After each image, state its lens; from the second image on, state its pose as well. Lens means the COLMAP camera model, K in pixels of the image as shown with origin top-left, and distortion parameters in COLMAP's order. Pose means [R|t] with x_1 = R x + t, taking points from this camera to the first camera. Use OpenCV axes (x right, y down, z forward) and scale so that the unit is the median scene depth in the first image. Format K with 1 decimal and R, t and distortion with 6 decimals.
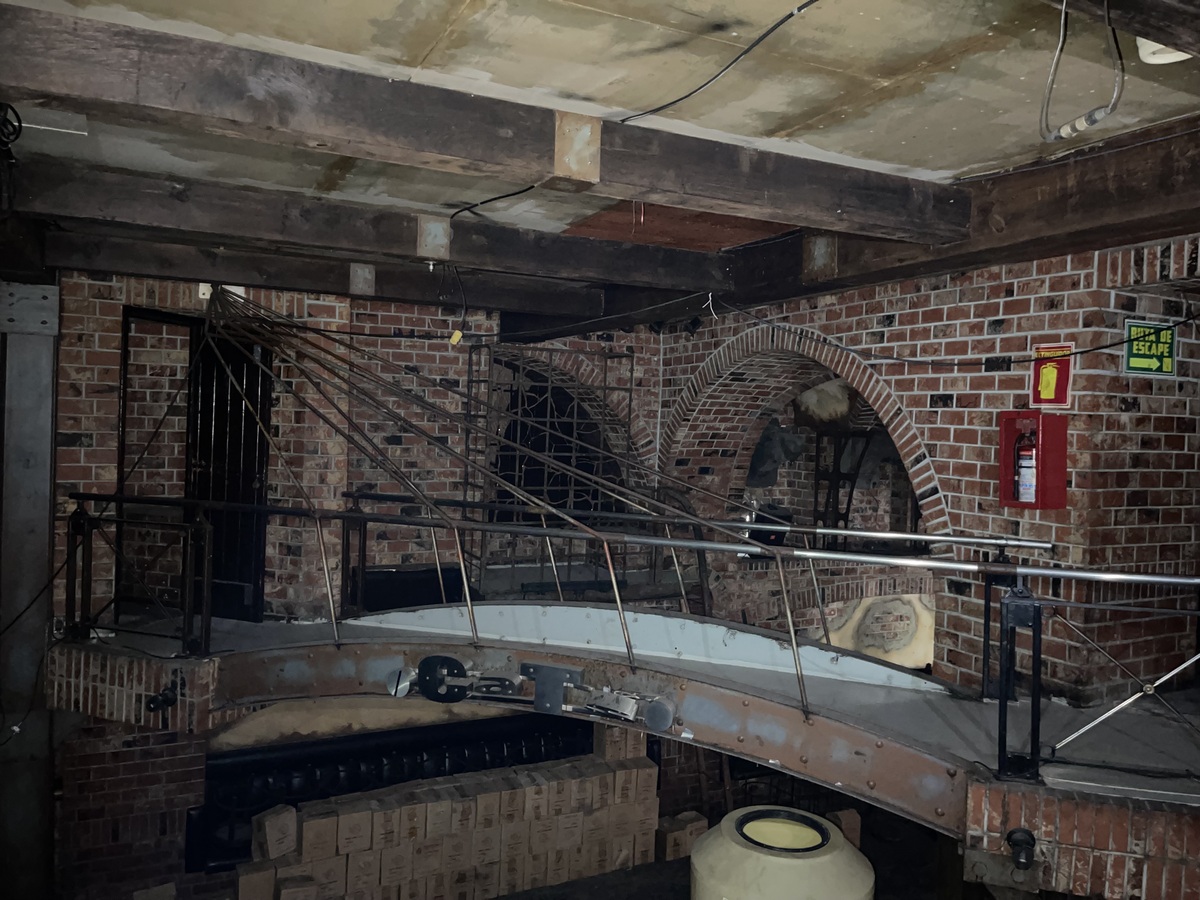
lens RADIAL K [[907.8, 0, 596.3], [0, 907.8, 446.6], [0, 0, 1]] dist [0.077886, -0.106153]
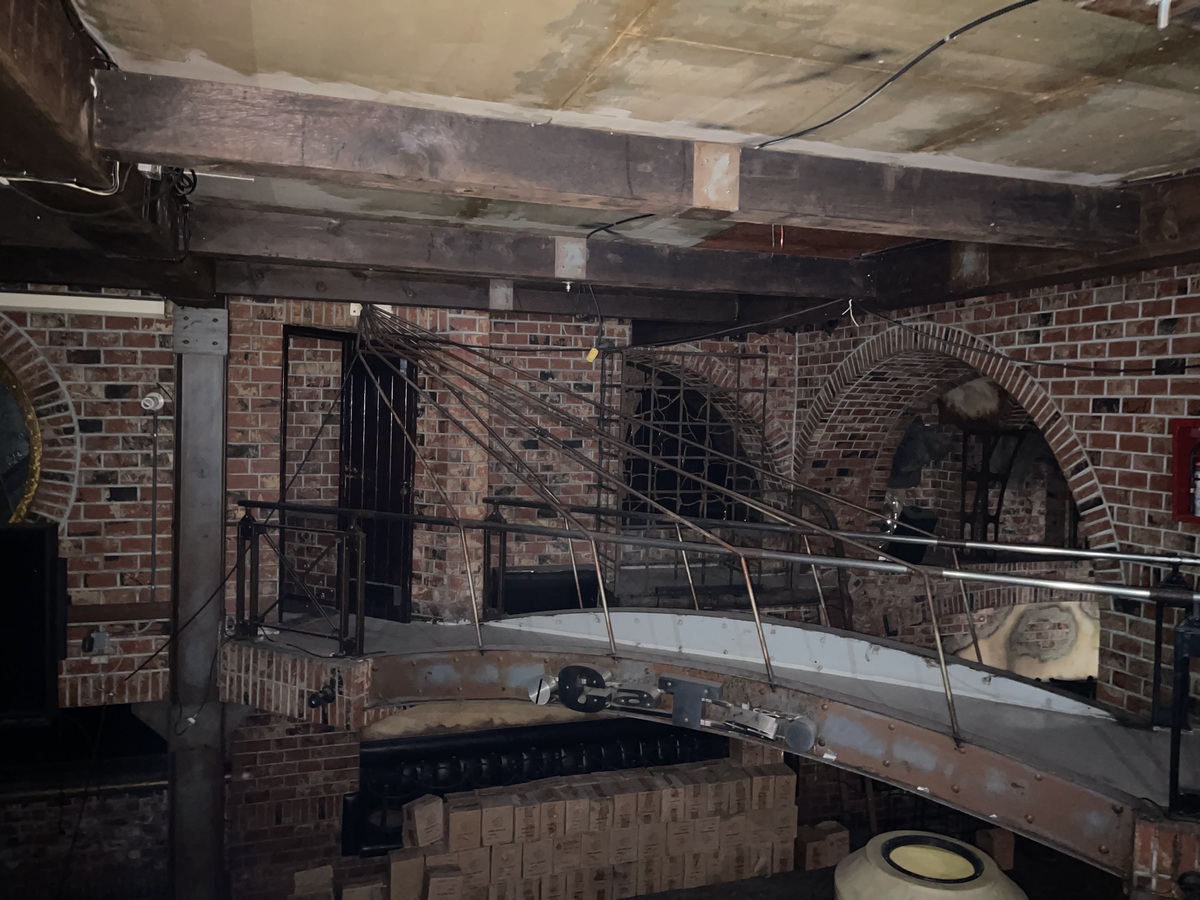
lens RADIAL K [[907.8, 0, 597.4], [0, 907.8, 443.3], [0, 0, 1]] dist [0.077886, -0.106153]
pose [[0.990046, -0.006655, -0.140583, -0.005039], [0.007695, 0.999947, 0.006855, -0.022204], [0.140530, -0.007868, 0.990045, -0.003242]]
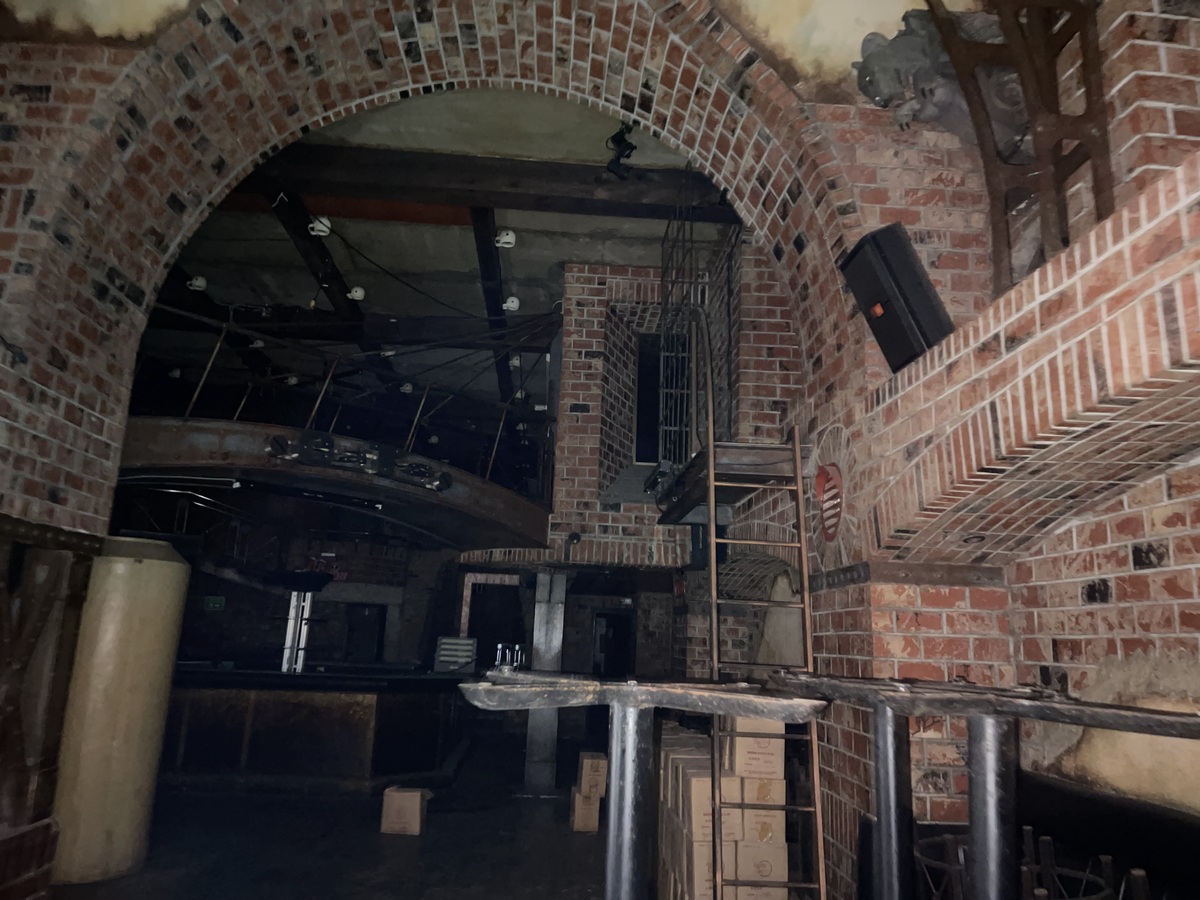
lens RADIAL K [[907.8, 0, 596.4], [0, 907.8, 437.6], [0, 0, 1]] dist [0.077886, -0.106153]
pose [[-0.386252, -0.250647, -0.887686, 1.006557], [-0.083995, 0.967931, -0.236757, 0.447870], [0.918561, -0.016887, -0.394918, 1.840259]]
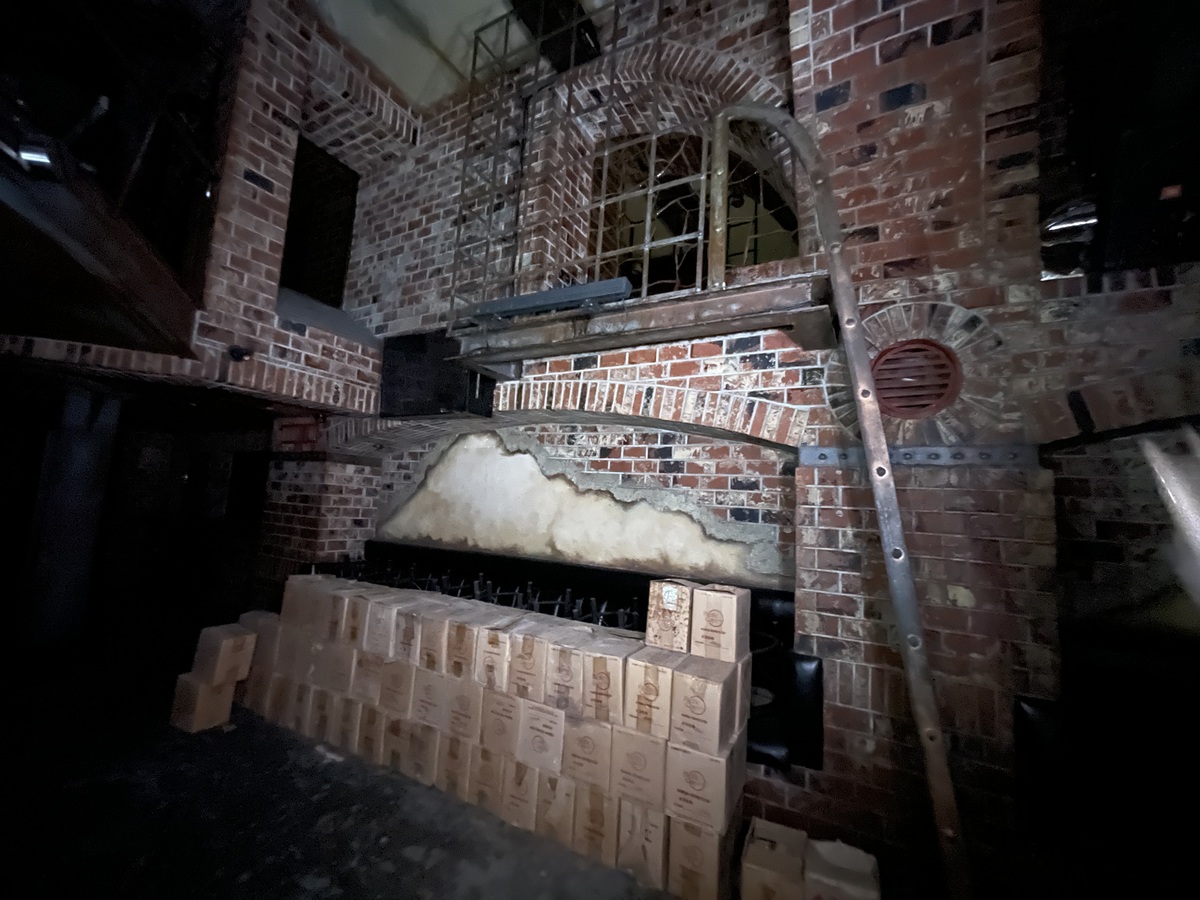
lens RADIAL K [[481.9, 0, 606.5], [0, 481.9, 455.7], [0, 0, 1]] dist [-0.002188, 0.000252]
pose [[0.578943, -0.085437, -0.810880, 0.369523], [-0.060014, 0.987332, -0.146877, 0.436228], [0.813157, 0.133698, 0.566481, 1.266451]]
